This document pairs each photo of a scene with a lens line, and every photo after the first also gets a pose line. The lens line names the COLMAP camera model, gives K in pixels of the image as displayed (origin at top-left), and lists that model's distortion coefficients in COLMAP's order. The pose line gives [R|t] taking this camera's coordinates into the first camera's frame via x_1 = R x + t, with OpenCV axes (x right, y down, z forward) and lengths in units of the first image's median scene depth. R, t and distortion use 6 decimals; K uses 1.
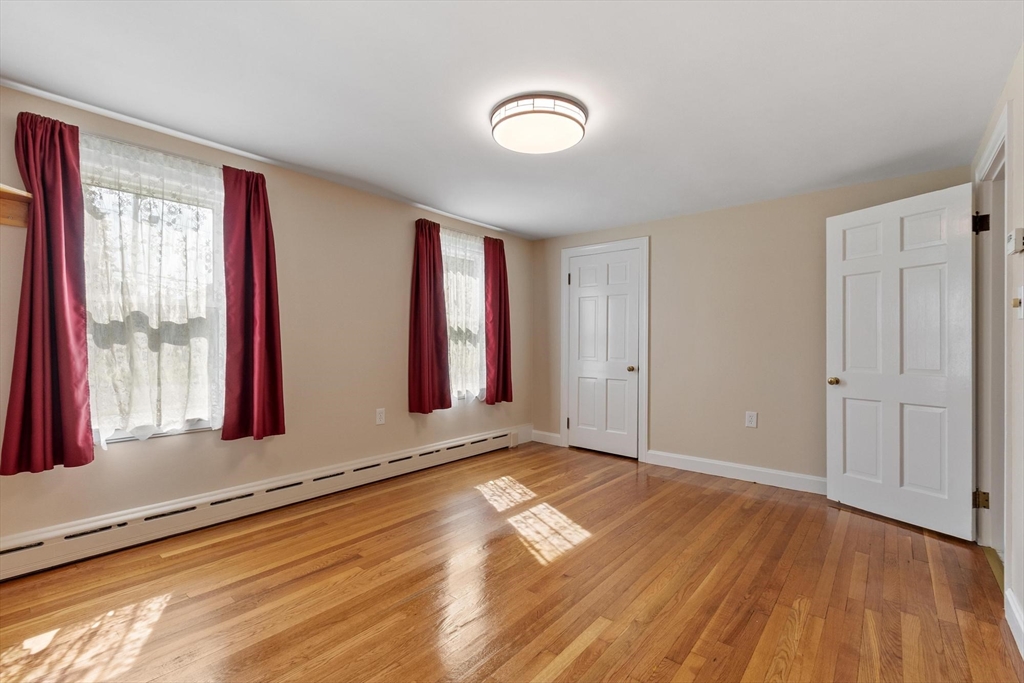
lens RADIAL K [[454.6, 0, 513.9], [0, 454.6, 345.0], [0, 0, 1]] dist [-0.007953, 0.000454]
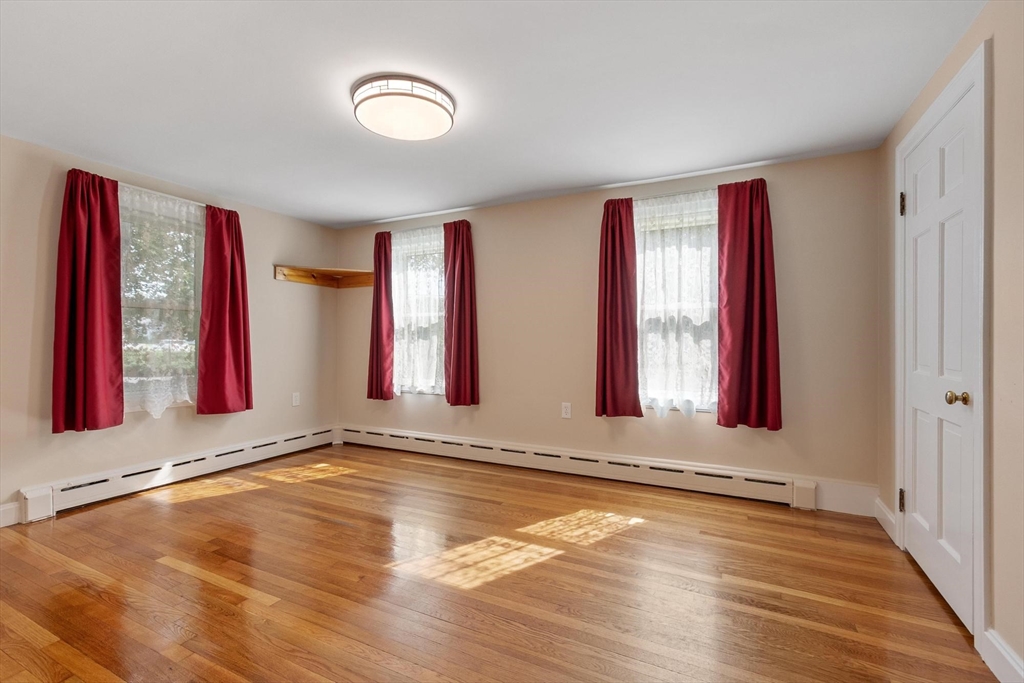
lens RADIAL K [[454.6, 0, 513.6], [0, 454.6, 340.6], [0, 0, 1]] dist [-0.007953, 0.000454]
pose [[0.224182, -0.001360, -0.974546, 0.784582], [-0.001969, 0.999996, -0.001849, 0.002830], [0.974545, 0.002334, 0.224178, 0.762368]]
